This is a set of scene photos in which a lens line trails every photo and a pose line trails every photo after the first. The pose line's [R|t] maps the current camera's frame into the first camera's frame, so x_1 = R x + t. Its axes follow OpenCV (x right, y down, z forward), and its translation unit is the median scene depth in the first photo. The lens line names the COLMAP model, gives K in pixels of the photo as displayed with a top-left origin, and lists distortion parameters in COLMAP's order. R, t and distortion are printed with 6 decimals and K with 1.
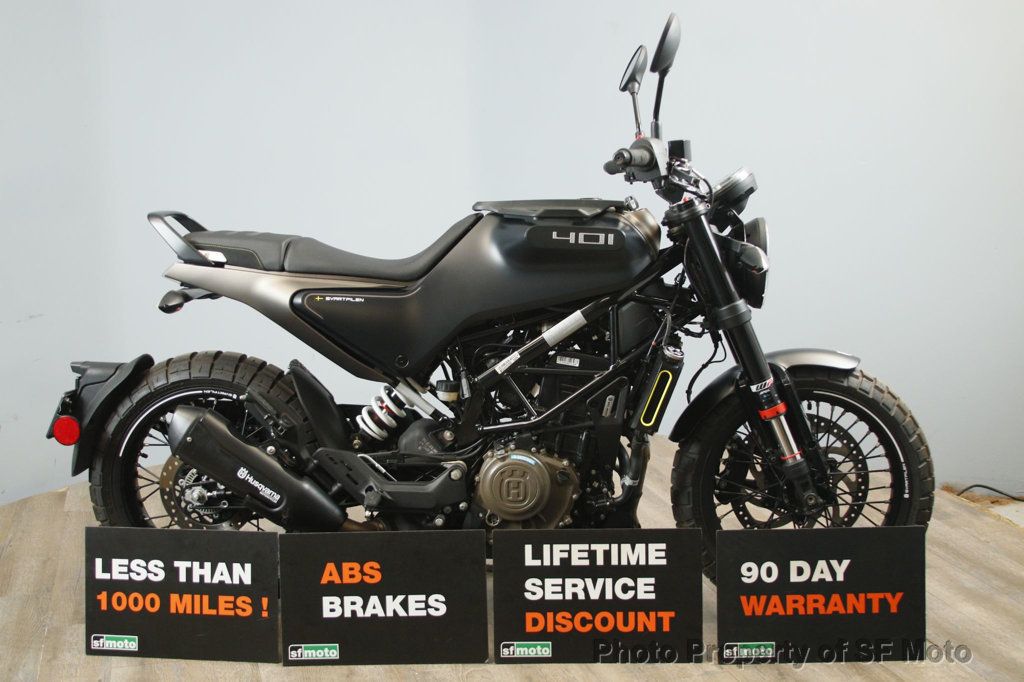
lens RADIAL K [[1445.1, 0, 512.0], [0, 1445.1, 341.0], [0, 0, 1]] dist [-0.131419, 0.003443]
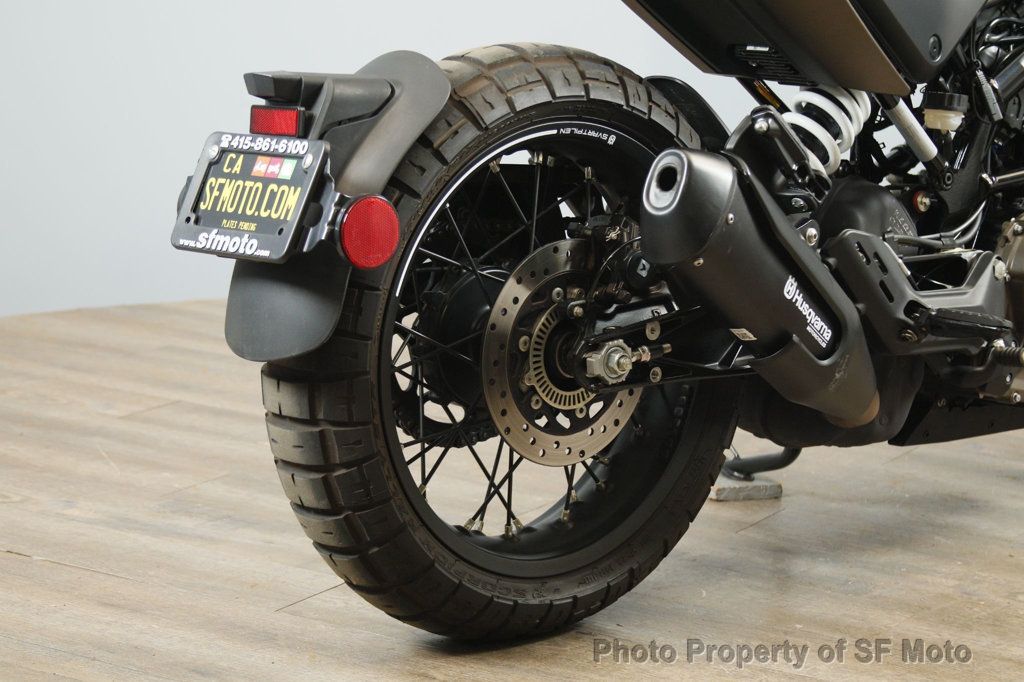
lens RADIAL K [[2832.9, 0, 512.0], [0, 2832.9, 341.0], [0, 0, 1]] dist [0.104796, 0.899297]
pose [[0.676740, -0.071191, 0.732772, -0.919439], [0.055898, 0.997409, 0.045278, 0.062793], [-0.734097, 0.010319, 0.678966, 0.445259]]
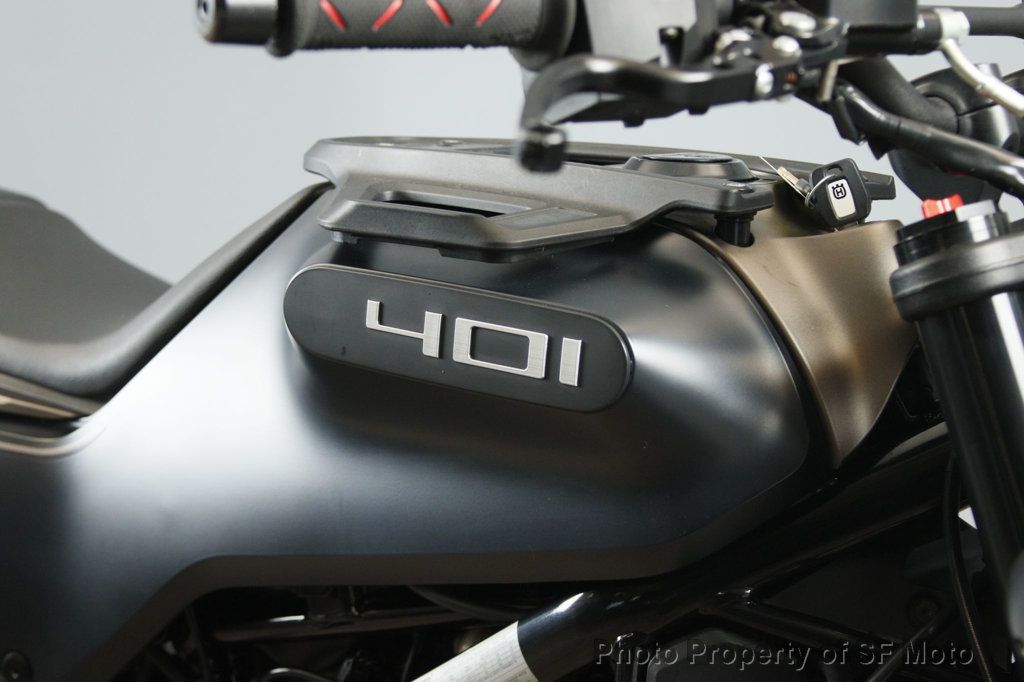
lens RADIAL K [[2293.2, 0, 512.0], [0, 2293.2, 341.0], [0, 0, 1]] dist [-0.080583, -0.160660]
pose [[0.816166, 0.123747, -0.564410, 0.257901], [-0.093542, 0.992210, 0.082276, -0.100480], [0.570195, -0.014354, 0.821384, 0.691709]]
